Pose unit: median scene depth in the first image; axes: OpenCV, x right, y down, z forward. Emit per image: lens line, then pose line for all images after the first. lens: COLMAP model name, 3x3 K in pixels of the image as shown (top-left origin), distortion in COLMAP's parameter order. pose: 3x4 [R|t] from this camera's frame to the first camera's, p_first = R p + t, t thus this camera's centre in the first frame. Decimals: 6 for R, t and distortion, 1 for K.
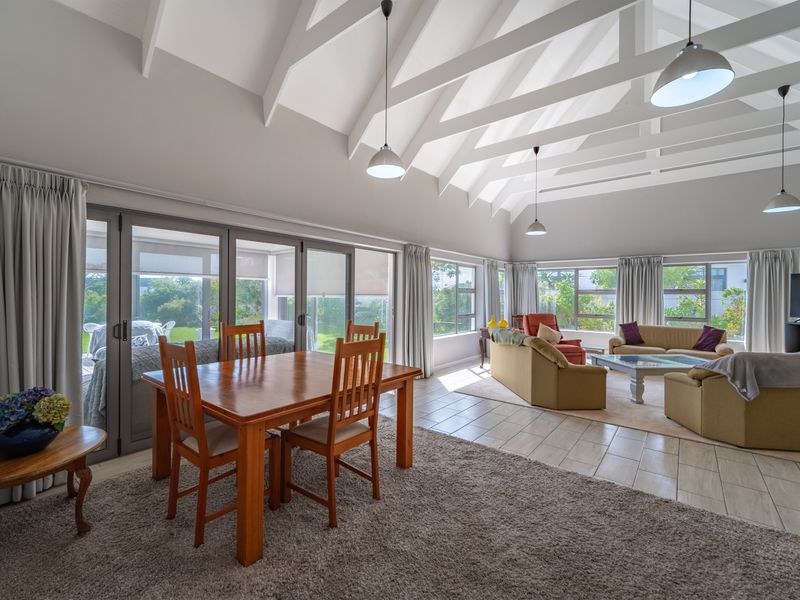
lens RADIAL K [[353.6, 0, 400.5], [0, 353.6, 296.0], [0, 0, 1]] dist [-0.002186, -0.000383]
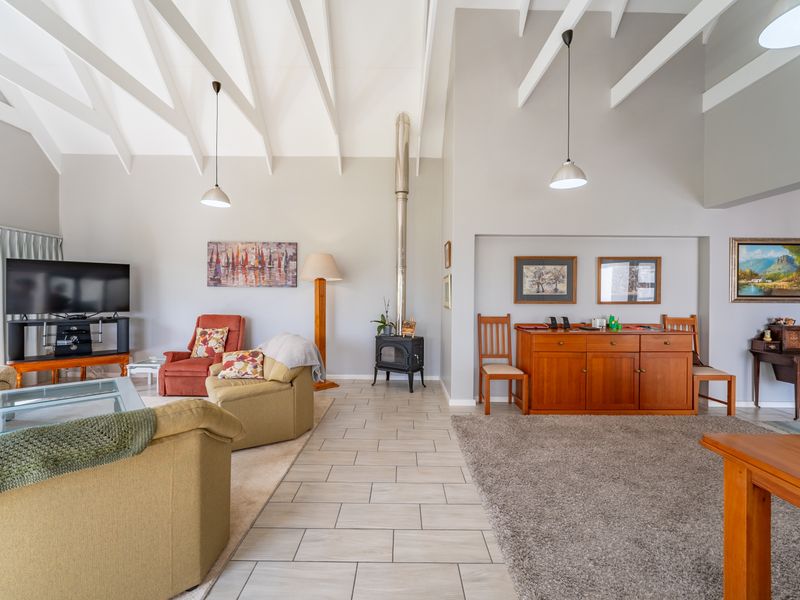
lens RADIAL K [[353.6, 0, 400.5], [0, 353.6, 296.0], [0, 0, 1]] dist [-0.002186, -0.000383]
pose [[-0.626443, -0.015763, 0.779308, -0.031834], [-0.010708, 0.999875, 0.011618, 0.001220], [-0.779394, -0.001067, -0.626534, 0.822552]]
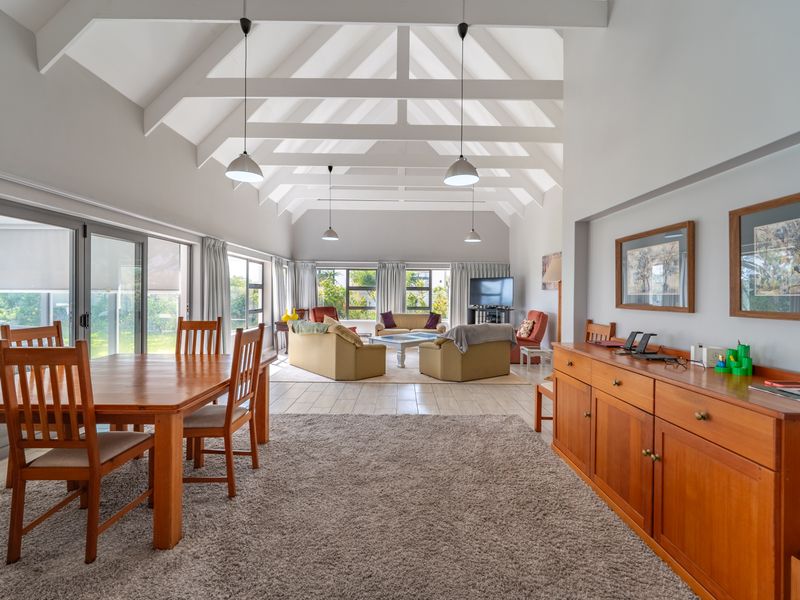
lens RADIAL K [[353.6, 0, 400.5], [0, 353.6, 296.0], [0, 0, 1]] dist [-0.002186, -0.000383]
pose [[0.778682, -0.006175, 0.627389, -0.171536], [-0.001661, 0.999928, 0.011903, 0.000167], [-0.627417, -0.010310, 0.778615, -0.073041]]
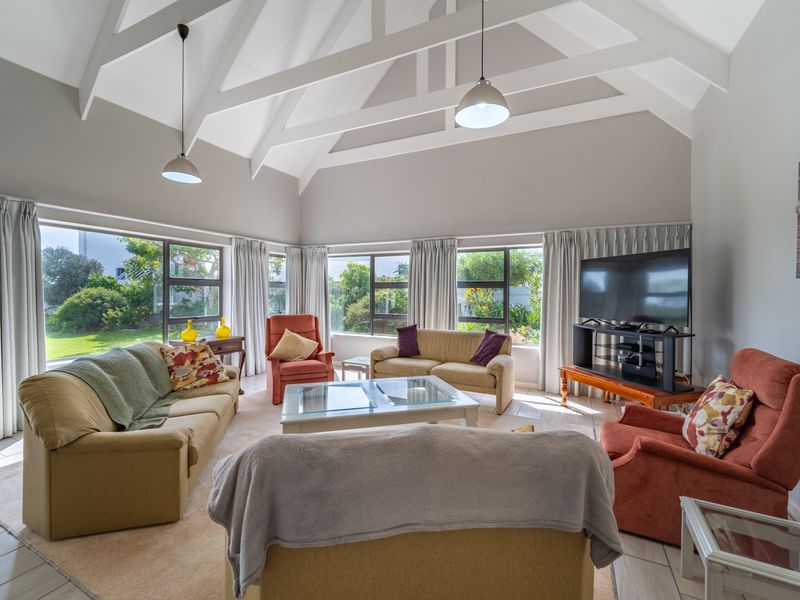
lens RADIAL K [[353.6, 0, 400.5], [0, 353.6, 296.0], [0, 0, 1]] dist [-0.002186, -0.000383]
pose [[0.976254, -0.001133, 0.216624, 0.575831], [-0.000663, 0.999966, 0.008221, 0.007991], [-0.216626, -0.008170, 0.976221, 0.349786]]
